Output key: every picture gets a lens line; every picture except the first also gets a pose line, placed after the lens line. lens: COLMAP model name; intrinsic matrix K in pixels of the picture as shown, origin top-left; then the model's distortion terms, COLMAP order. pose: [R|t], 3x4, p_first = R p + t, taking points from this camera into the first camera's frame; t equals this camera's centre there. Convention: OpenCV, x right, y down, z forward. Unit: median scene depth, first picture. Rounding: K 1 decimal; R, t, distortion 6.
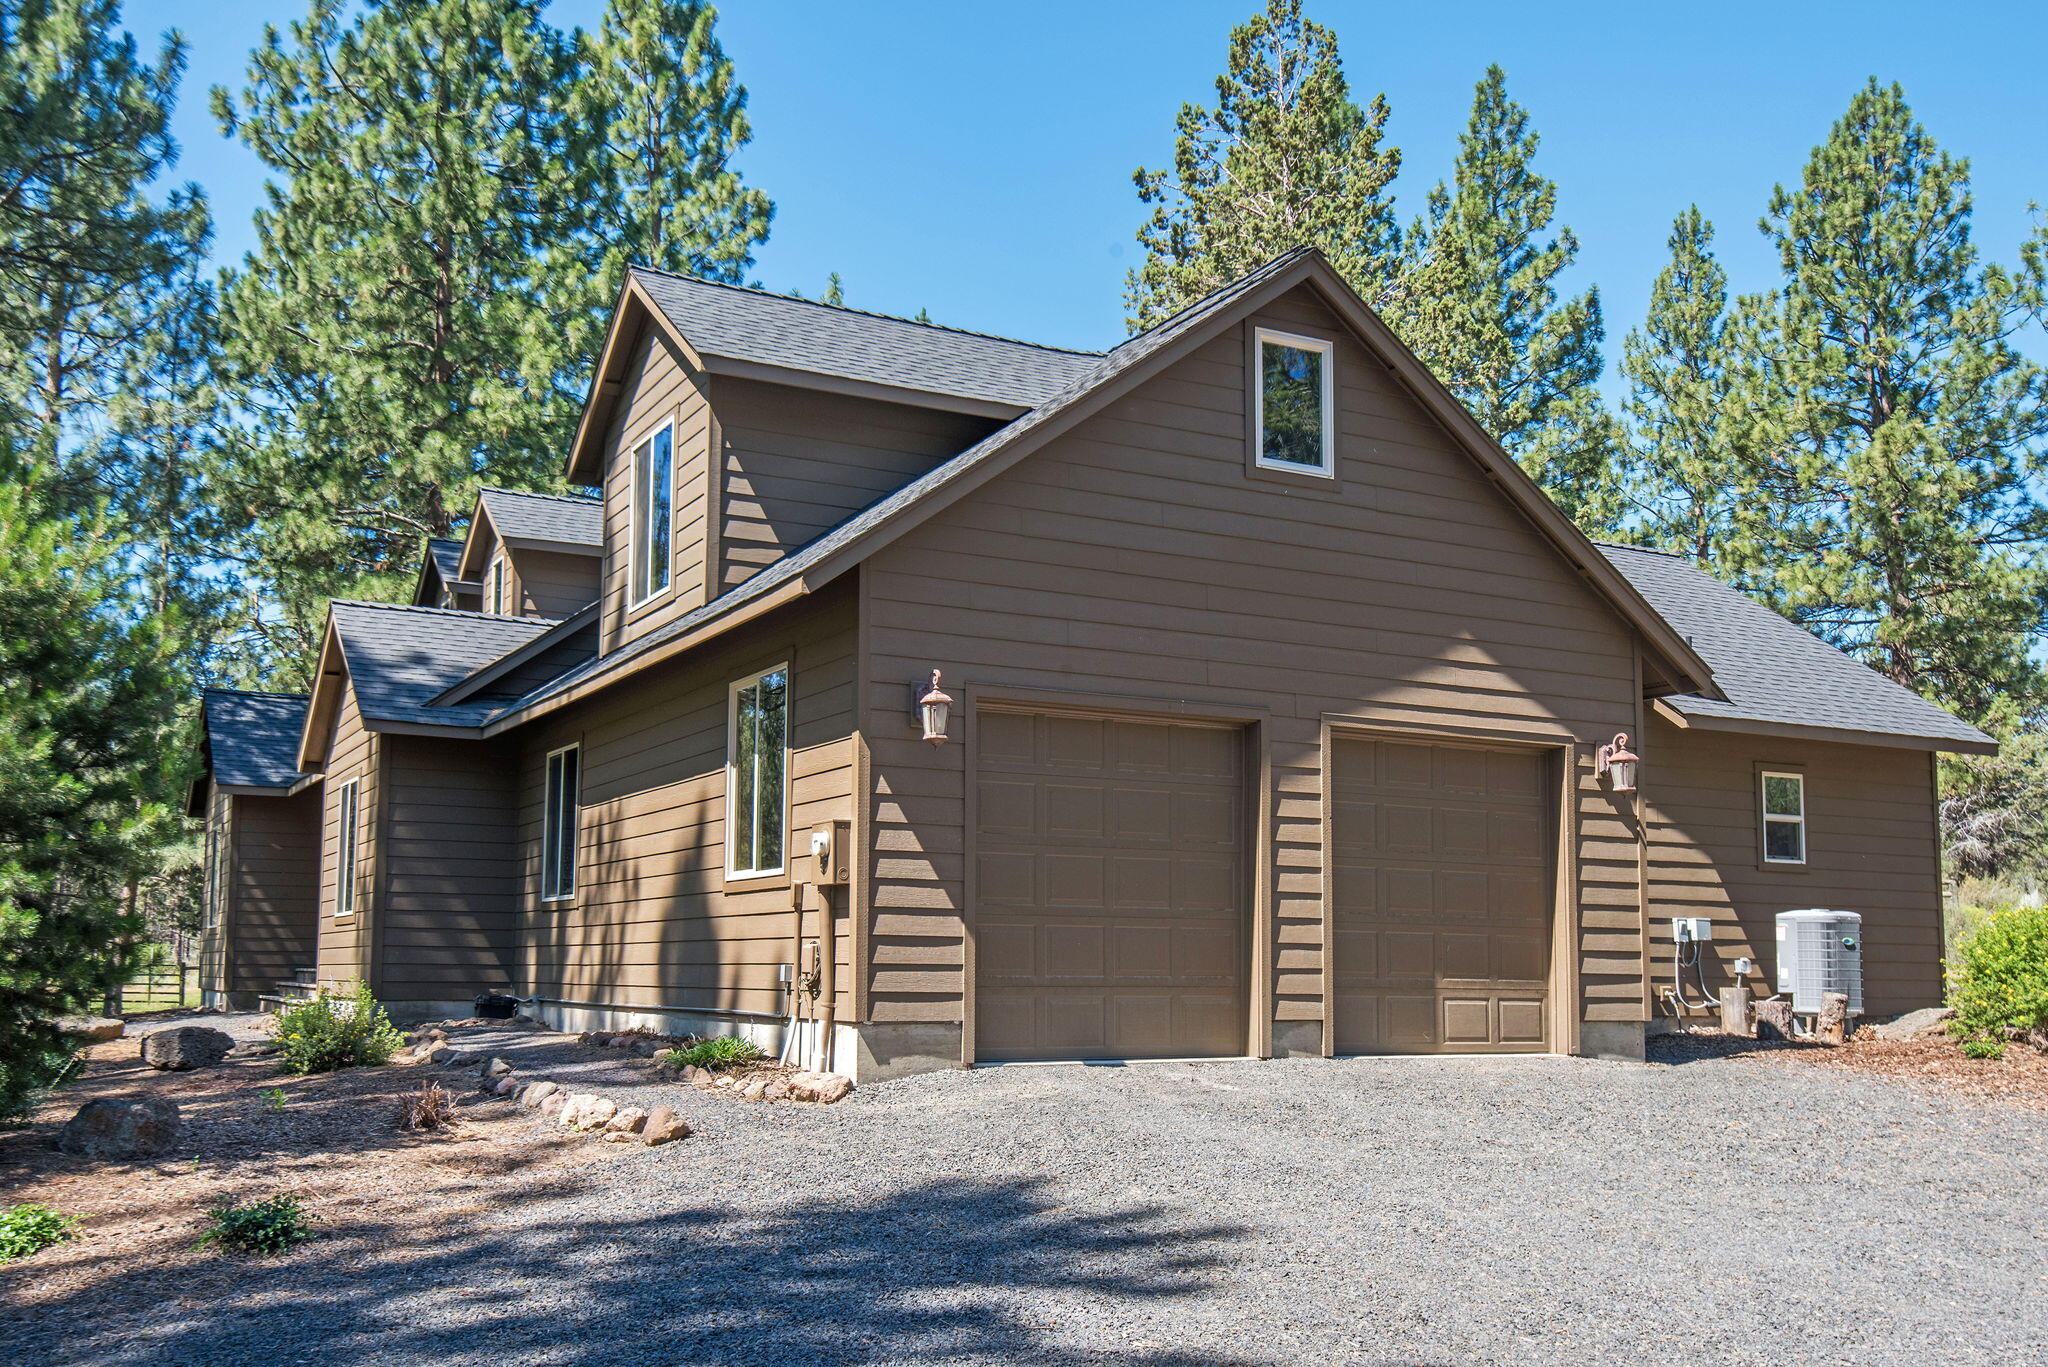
lens RADIAL K [[1812.1, 0, 1018.1], [0, 1812.1, 760.8], [0, 0, 1]] dist [0.124089, -0.145978]
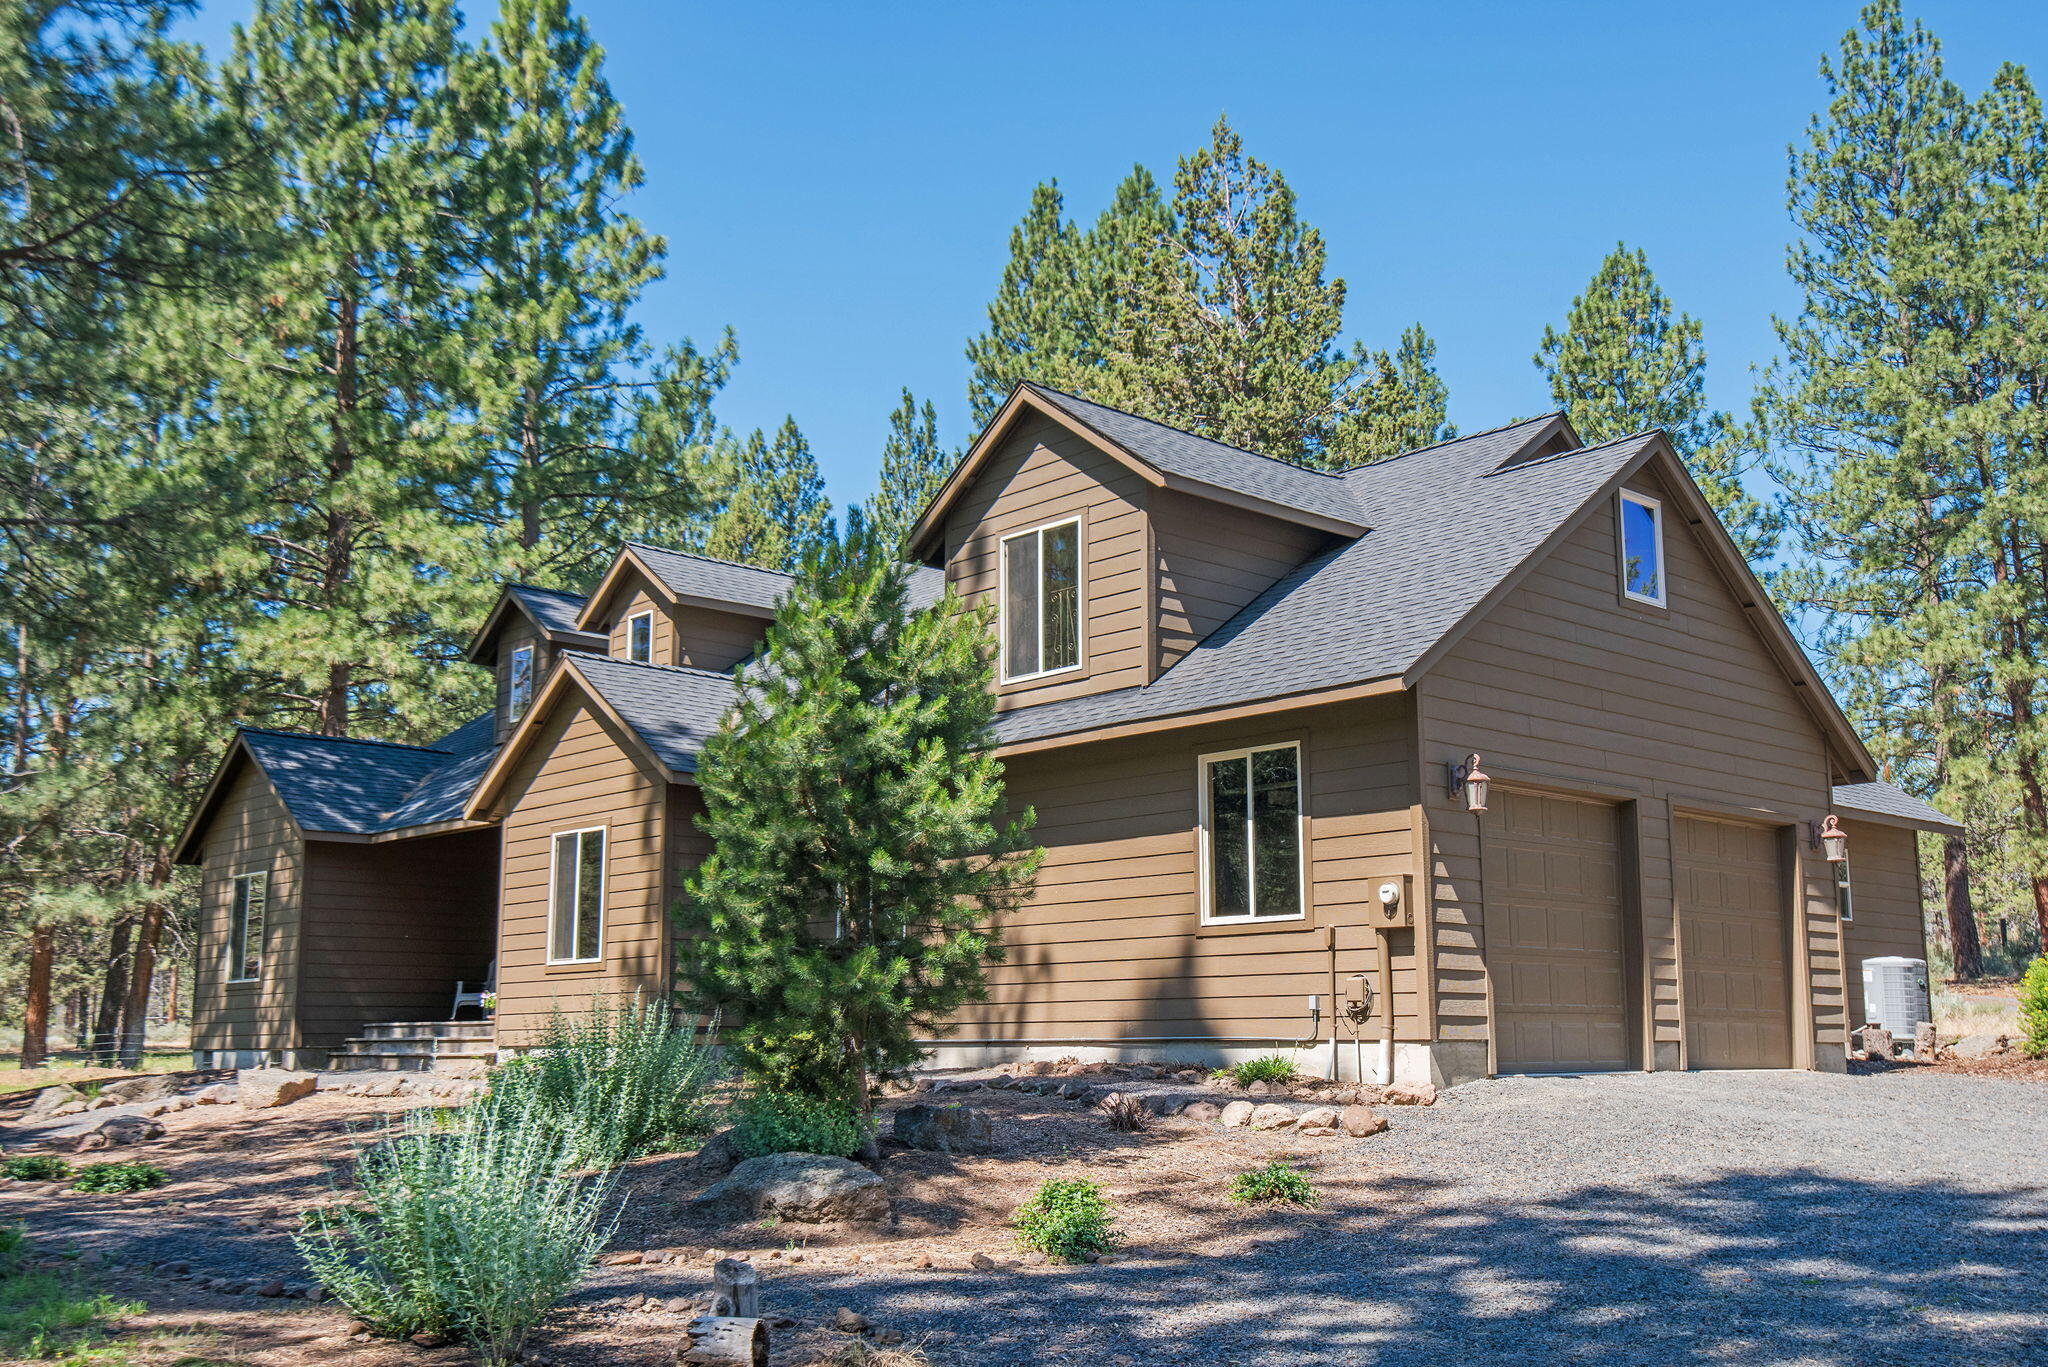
lens RADIAL K [[1989.5, 0, 1024.0], [0, 1989.5, 683.5], [0, 0, 1]] dist [0.115578, -0.003815]
pose [[0.955383, 0.038605, 0.292835, -0.570228], [-0.019299, 0.997462, -0.068535, 0.001098], [-0.294737, 0.059826, 0.953704, -0.169601]]
